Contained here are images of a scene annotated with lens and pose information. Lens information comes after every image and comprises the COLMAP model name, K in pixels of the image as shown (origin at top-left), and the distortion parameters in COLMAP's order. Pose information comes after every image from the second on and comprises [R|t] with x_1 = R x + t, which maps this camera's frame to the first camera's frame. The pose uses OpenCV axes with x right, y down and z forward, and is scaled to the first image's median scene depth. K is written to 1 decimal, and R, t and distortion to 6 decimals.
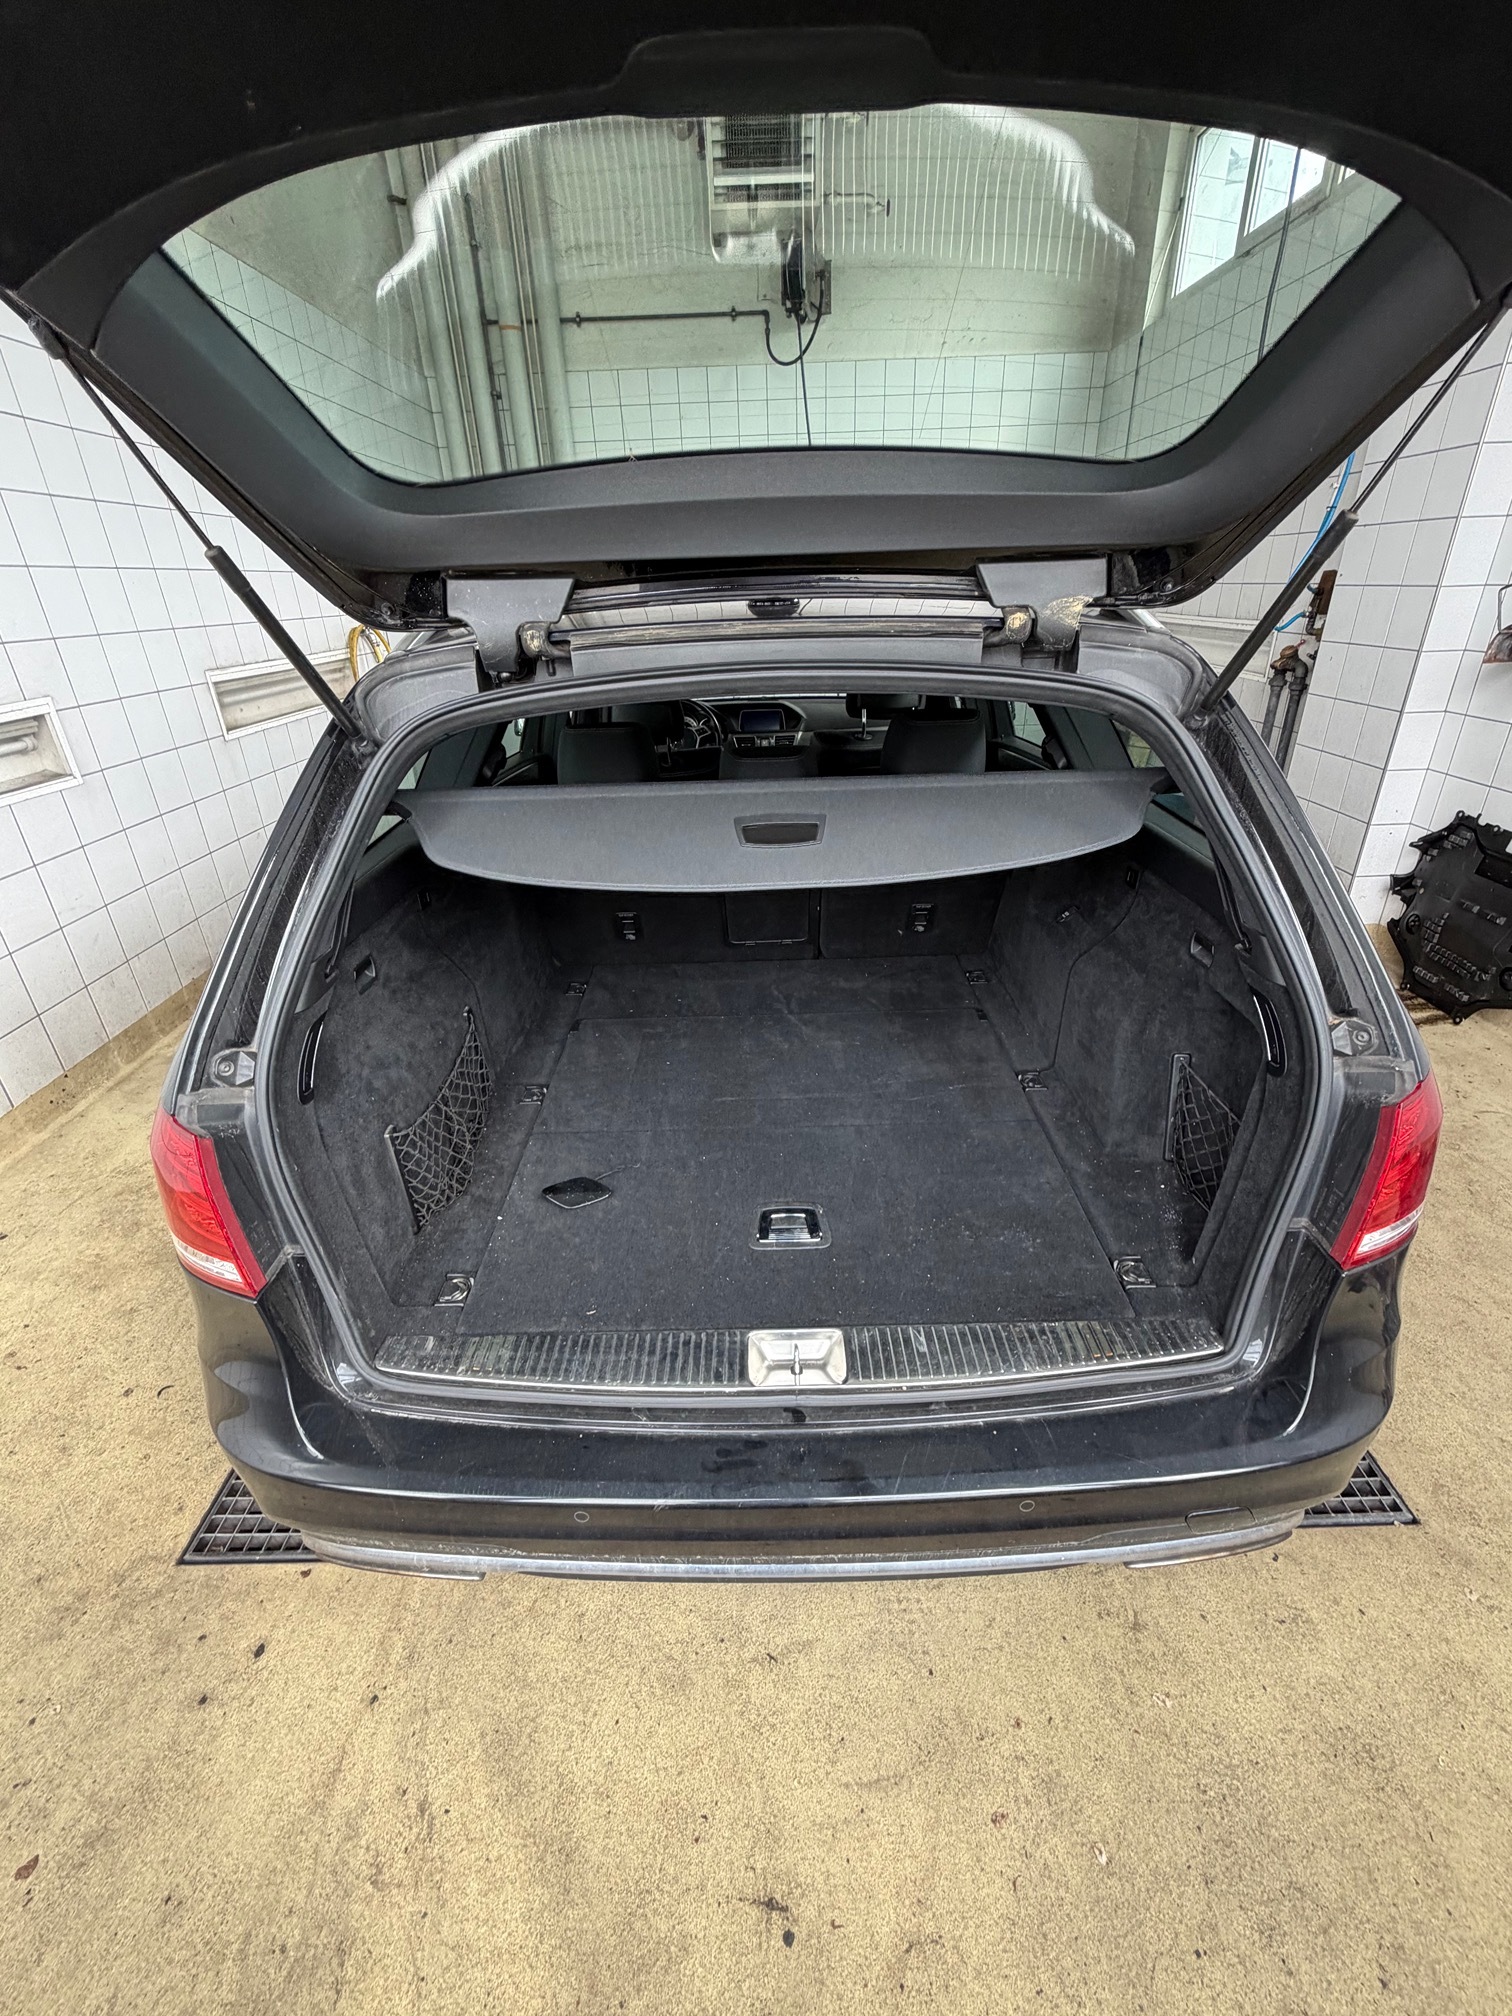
lens RADIAL K [[845.7, 0, 760.0], [0, 845.7, 1002.9], [0, 0, 1]] dist [-0.001374, 0.000813]
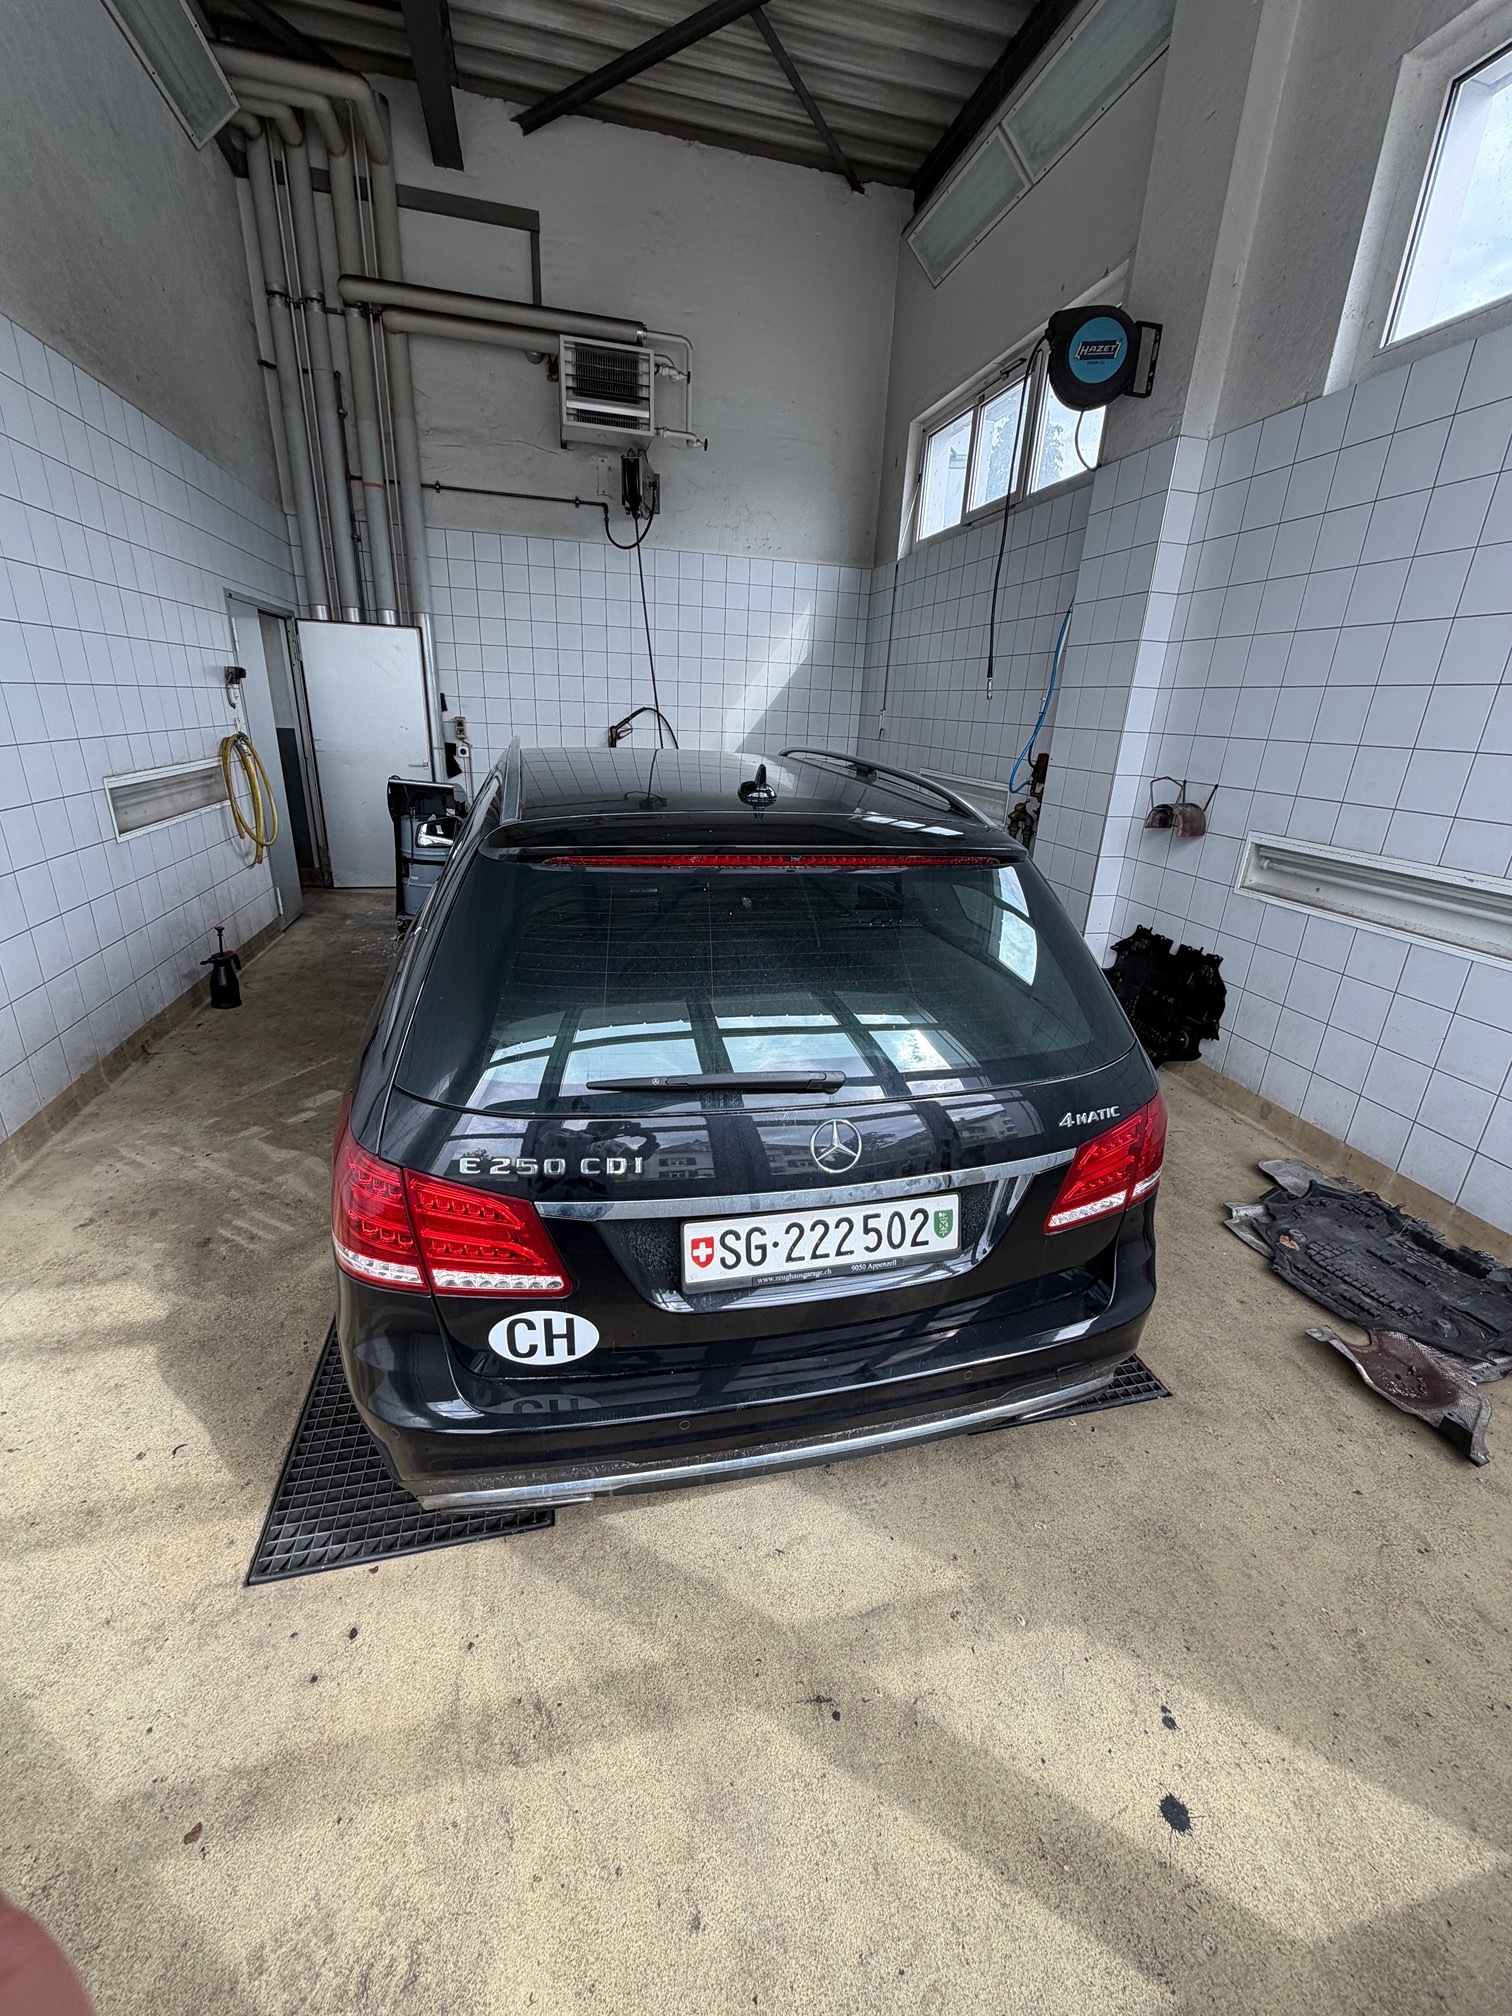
lens RADIAL K [[799.8, 0, 762.8], [0, 799.8, 1000.0], [0, 0, 1]] dist [0.000479, 0.000041]
pose [[0.966998, -0.012448, 0.254479, -0.239457], [0.039973, 0.993849, -0.103278, 0.025537], [-0.251628, 0.110042, 0.961548, -0.229469]]
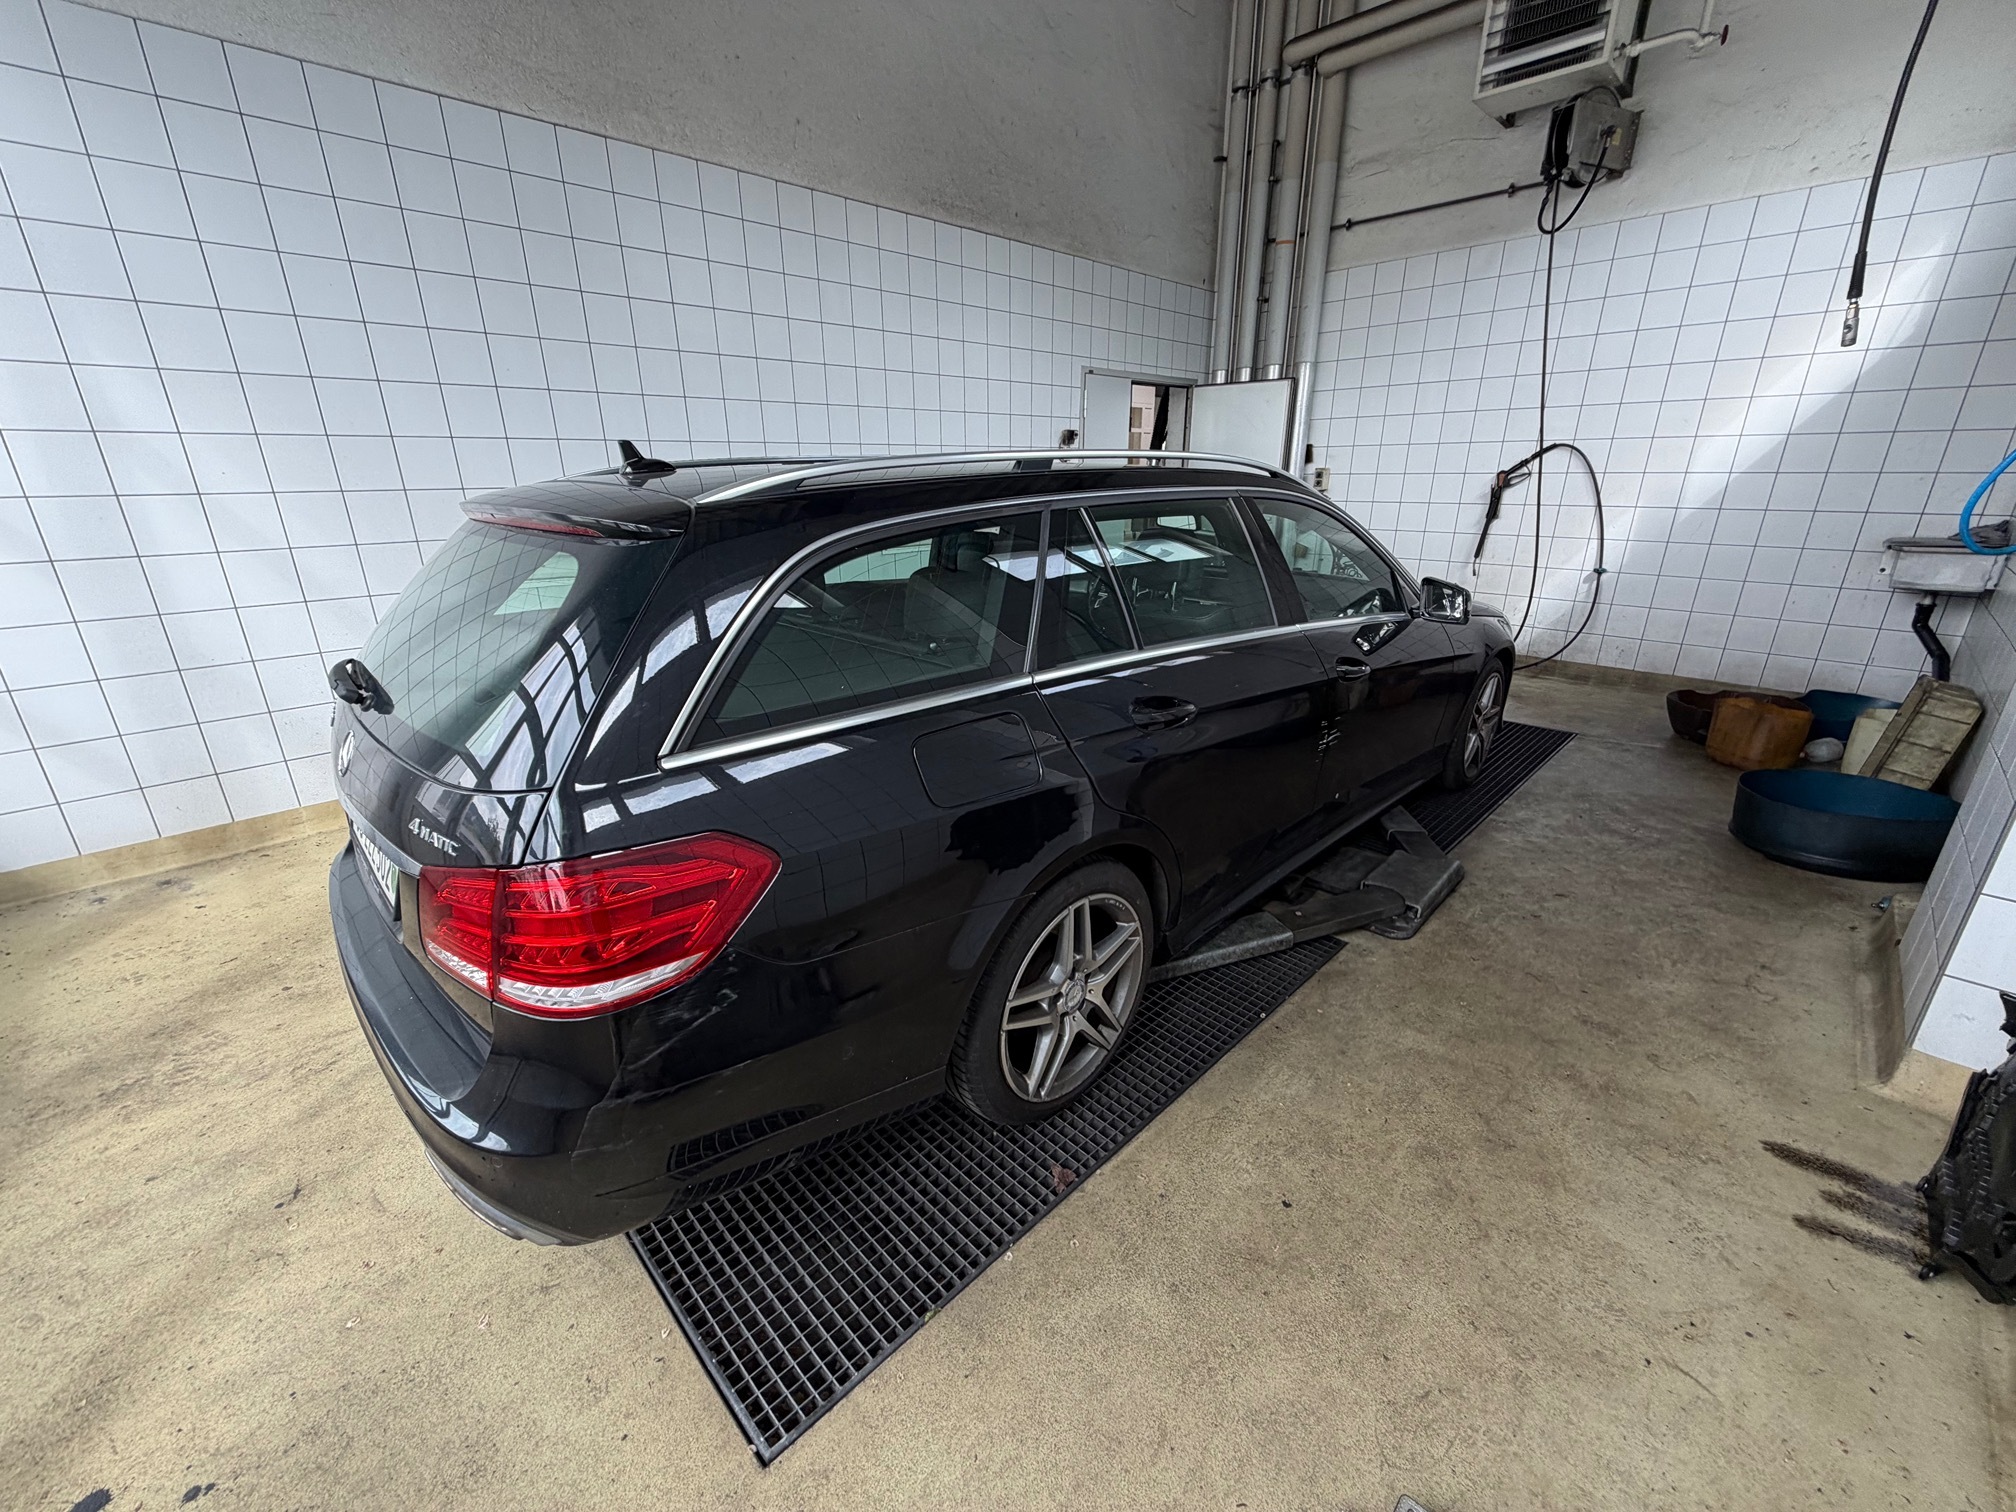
lens RADIAL K [[799.8, 0, 1008.0], [0, 799.8, 756.0], [0, 0, 1]] dist [0.000479, 0.000041]
pose [[0.696152, 0.268669, -0.665725, 1.113791], [-0.333177, 0.942325, 0.031892, -0.182515], [0.635898, 0.199603, 0.745515, 0.313818]]
